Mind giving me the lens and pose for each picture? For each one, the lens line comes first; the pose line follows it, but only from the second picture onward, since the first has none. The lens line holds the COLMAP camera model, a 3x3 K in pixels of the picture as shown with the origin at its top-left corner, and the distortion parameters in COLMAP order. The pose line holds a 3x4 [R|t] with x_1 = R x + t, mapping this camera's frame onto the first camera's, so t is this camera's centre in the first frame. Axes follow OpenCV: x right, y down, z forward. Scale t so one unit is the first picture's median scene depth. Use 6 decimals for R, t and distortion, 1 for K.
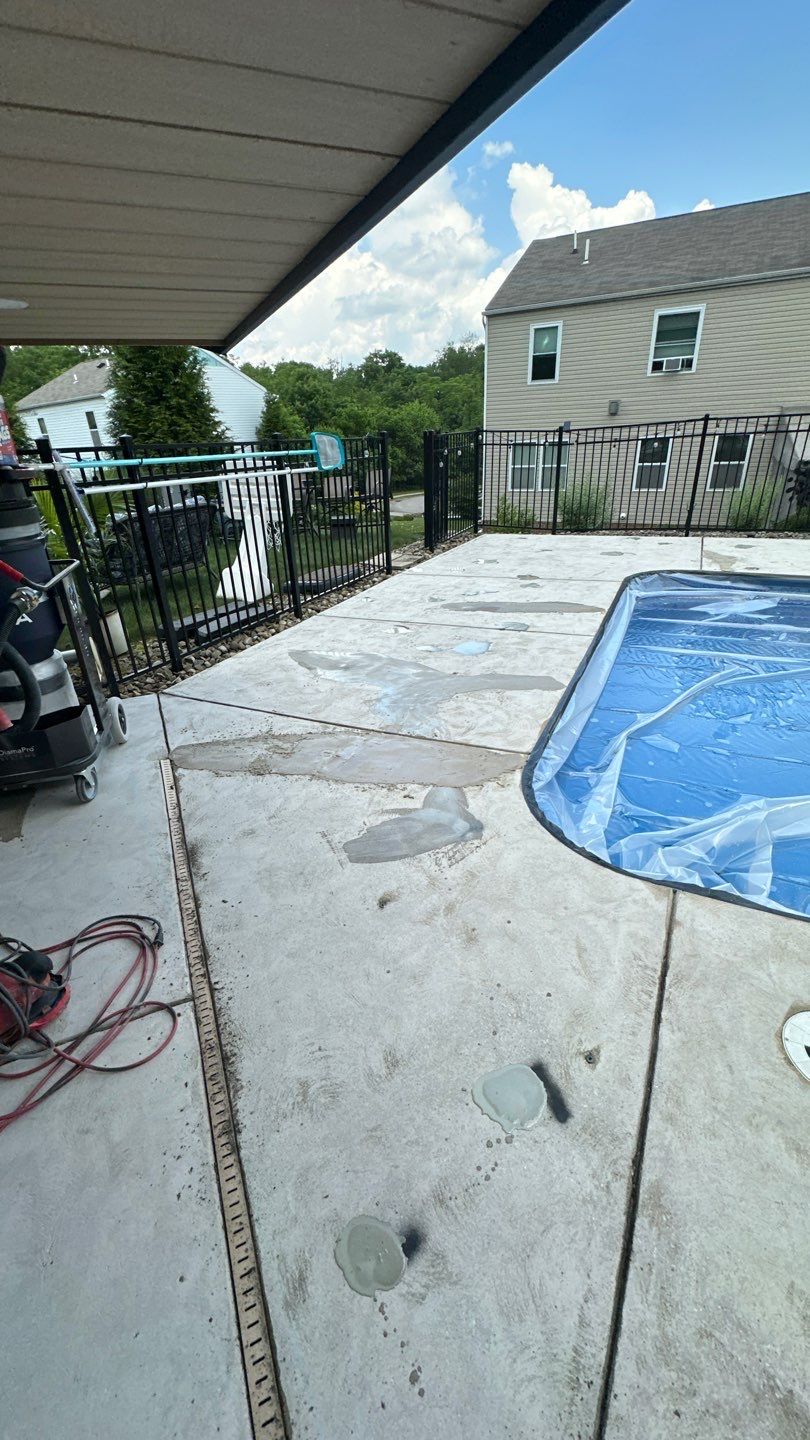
lens RADIAL K [[574.8, 0, 405.4], [0, 574.8, 719.6], [0, 0, 1]] dist [-0.002213, 0.002961]
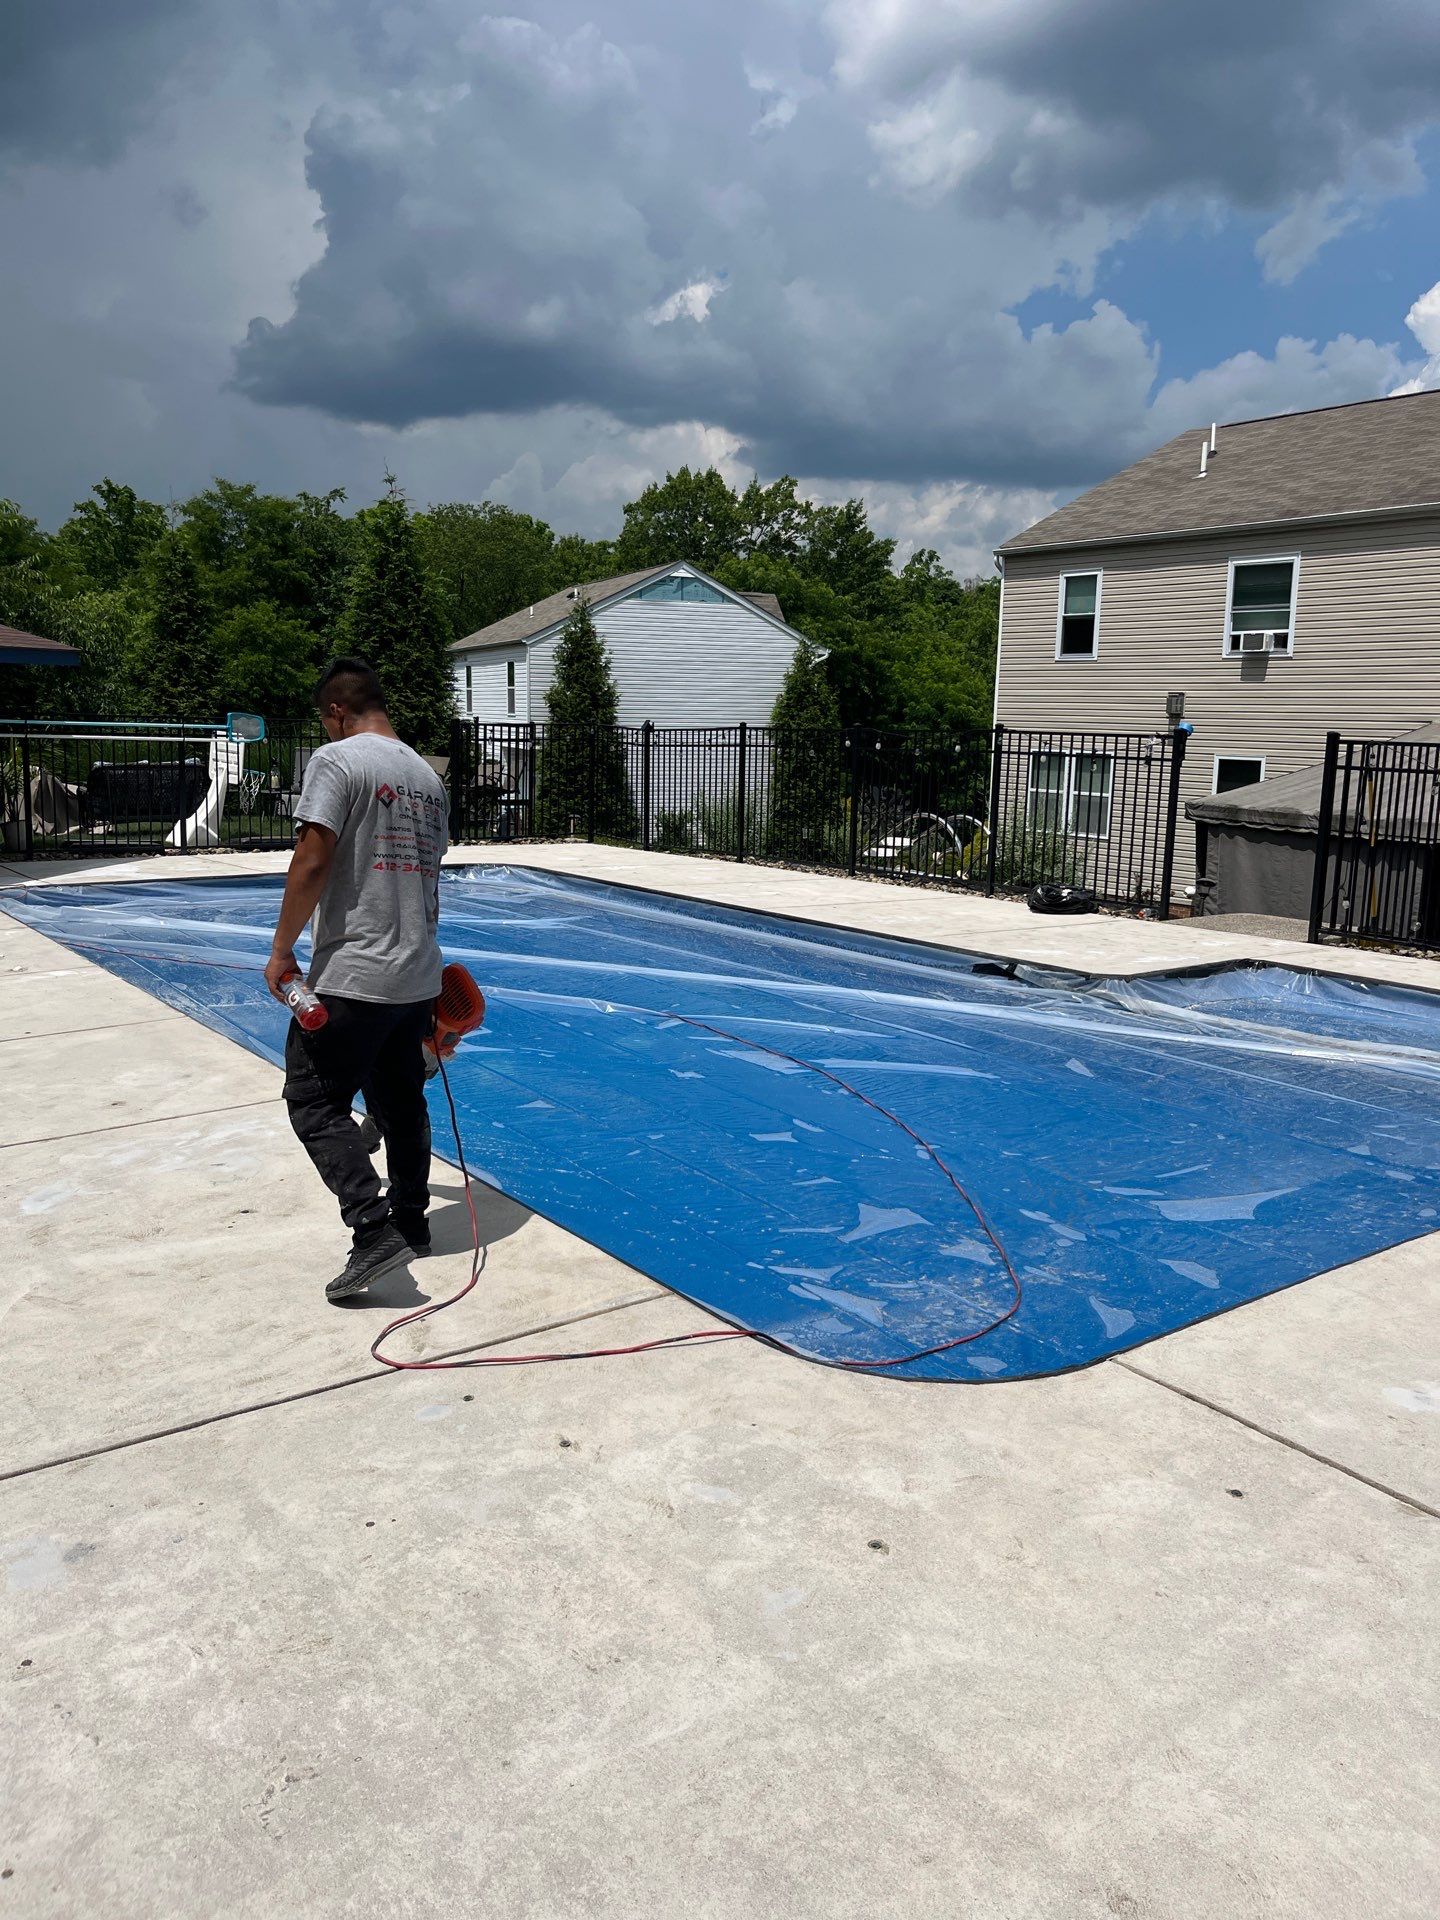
lens RADIAL K [[1391.7, 0, 727.8], [0, 1391.7, 960.9], [0, 0, 1]] dist [0.032640, 0.003553]
pose [[0.885531, 0.141193, -0.442606, 0.665207], [-0.257541, 0.942106, -0.214731, 0.108452], [0.386663, 0.304140, 0.870626, -0.307156]]
